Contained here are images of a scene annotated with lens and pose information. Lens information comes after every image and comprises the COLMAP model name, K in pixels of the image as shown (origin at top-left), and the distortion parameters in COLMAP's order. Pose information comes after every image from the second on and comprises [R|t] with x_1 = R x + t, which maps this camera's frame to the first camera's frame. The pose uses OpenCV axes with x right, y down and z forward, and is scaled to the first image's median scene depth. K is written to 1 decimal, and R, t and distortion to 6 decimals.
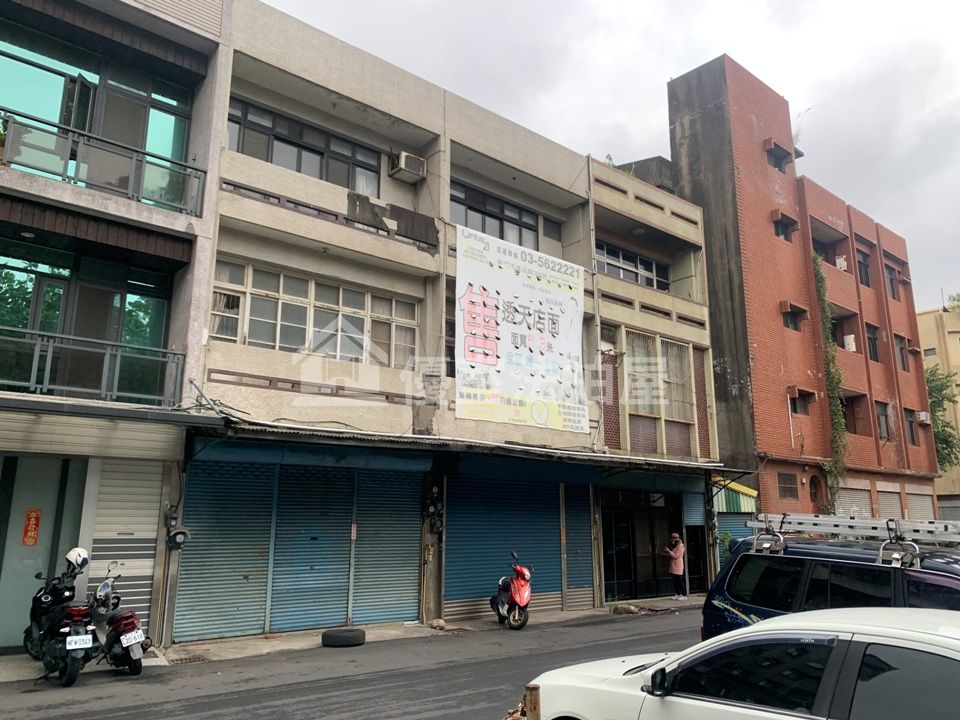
lens RADIAL K [[734.0, 0, 476.3], [0, 734.0, 361.1], [0, 0, 1]] dist [0.060724, -0.090366]
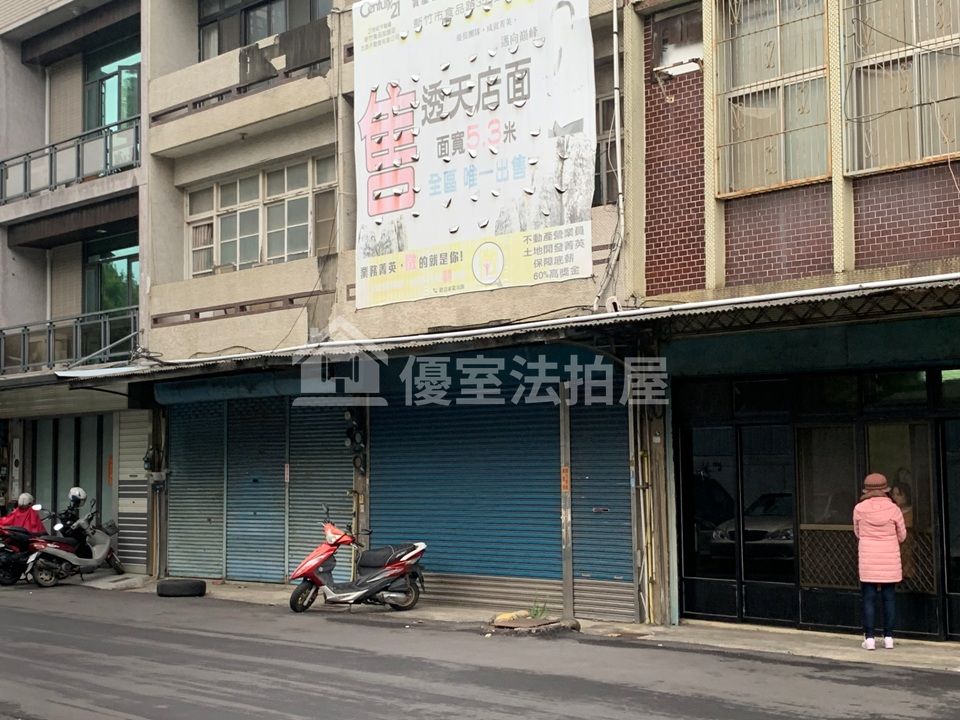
lens RADIAL K [[1335.0, 0, 470.0], [0, 1335.0, 373.9], [0, 0, 1]] dist [0.127788, 0.000000]
pose [[0.105319, -0.070588, -0.991930, 1.162511], [0.229338, 0.972313, -0.044842, 0.208739], [0.967632, -0.222765, 0.118592, 0.918022]]
